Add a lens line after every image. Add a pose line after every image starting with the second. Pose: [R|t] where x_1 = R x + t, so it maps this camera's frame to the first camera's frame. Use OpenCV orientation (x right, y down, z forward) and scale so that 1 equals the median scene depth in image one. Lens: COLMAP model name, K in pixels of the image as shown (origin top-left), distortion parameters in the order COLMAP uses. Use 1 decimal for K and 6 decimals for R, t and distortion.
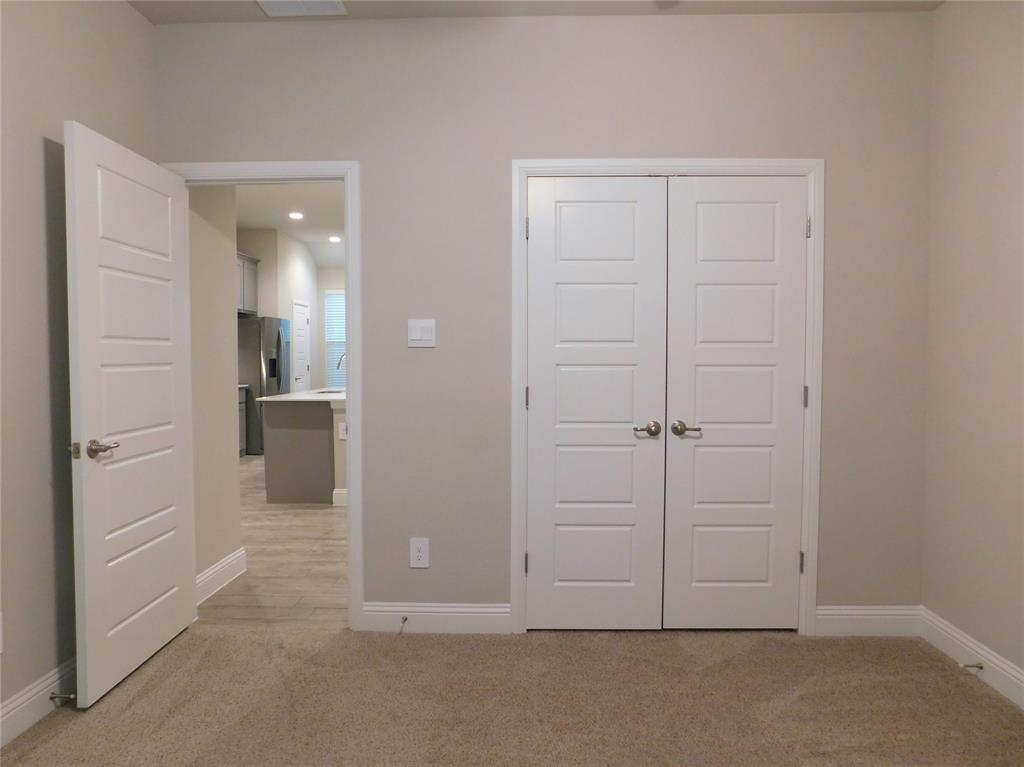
lens RADIAL K [[681.3, 0, 508.6], [0, 681.3, 383.4], [0, 0, 1]] dist [-0.071690, 0.057684]
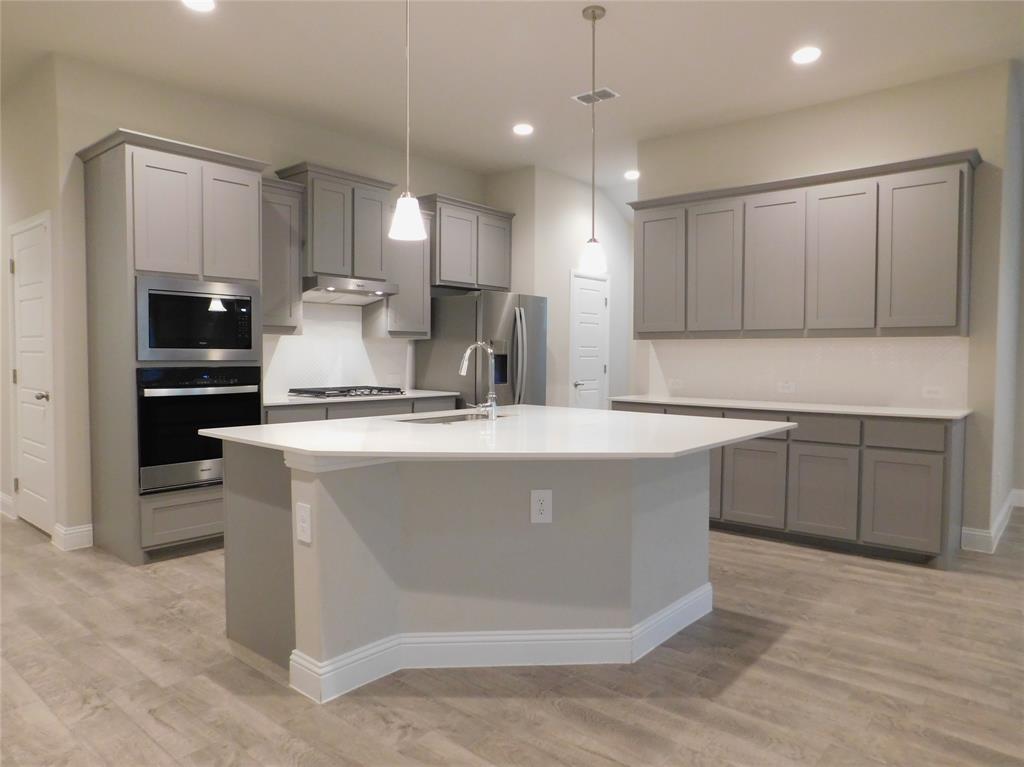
lens RADIAL K [[681.3, 0, 508.6], [0, 681.3, 383.4], [0, 0, 1]] dist [-0.071690, 0.057684]
pose [[0.780920, 0.030639, -0.623879, 0.071168], [-0.030252, 0.999479, 0.011218, -0.015292], [0.623898, 0.010113, 0.781440, 0.458169]]
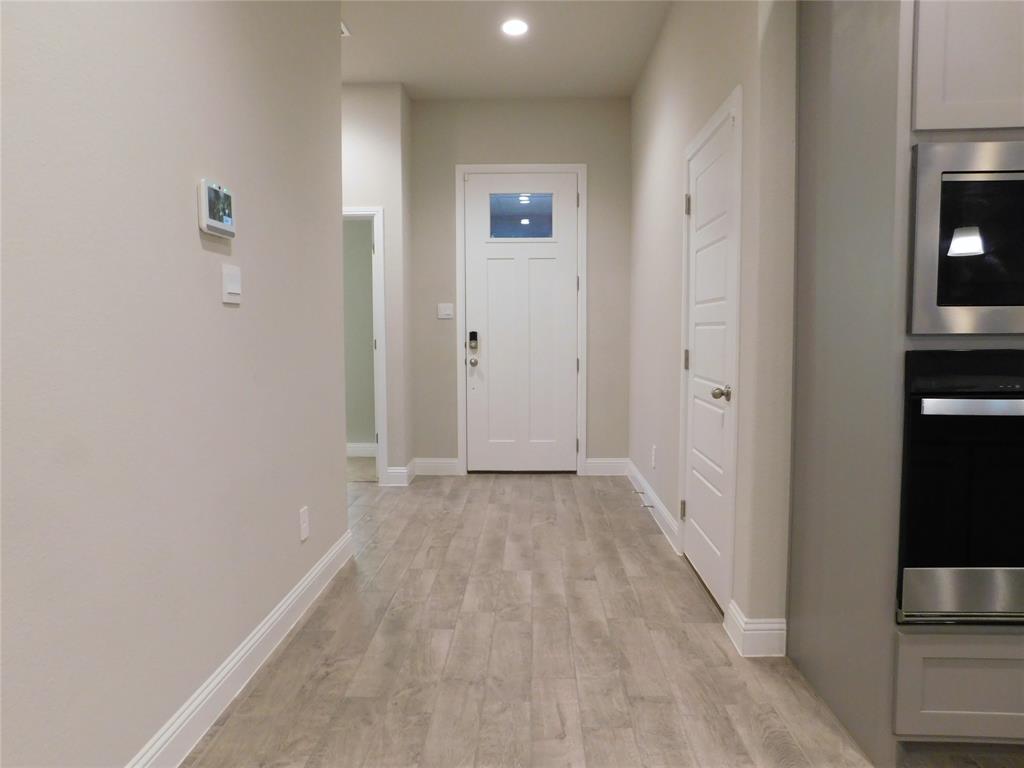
lens RADIAL K [[681.3, 0, 508.6], [0, 681.3, 383.9], [0, 0, 1]] dist [-0.071690, 0.057684]
pose [[-0.005942, 0.074130, -0.997231, -0.174855], [-0.032665, 0.996702, 0.074285, -0.014312], [0.999449, 0.033016, -0.003501, 0.526175]]
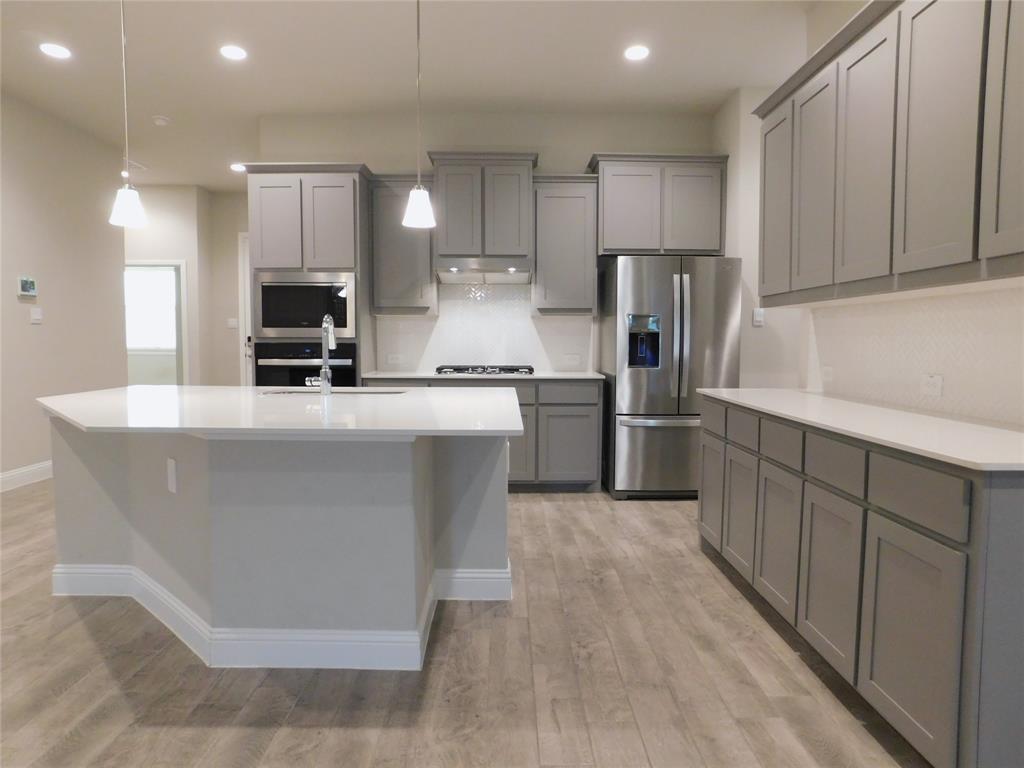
lens RADIAL K [[681.3, 0, 508.6], [0, 681.3, 383.9], [0, 0, 1]] dist [-0.071690, 0.057684]
pose [[0.034675, 0.065843, -0.997227, 0.191007], [-0.042655, 0.997016, 0.064346, -0.024126], [0.998488, 0.040305, 0.037380, 0.822896]]
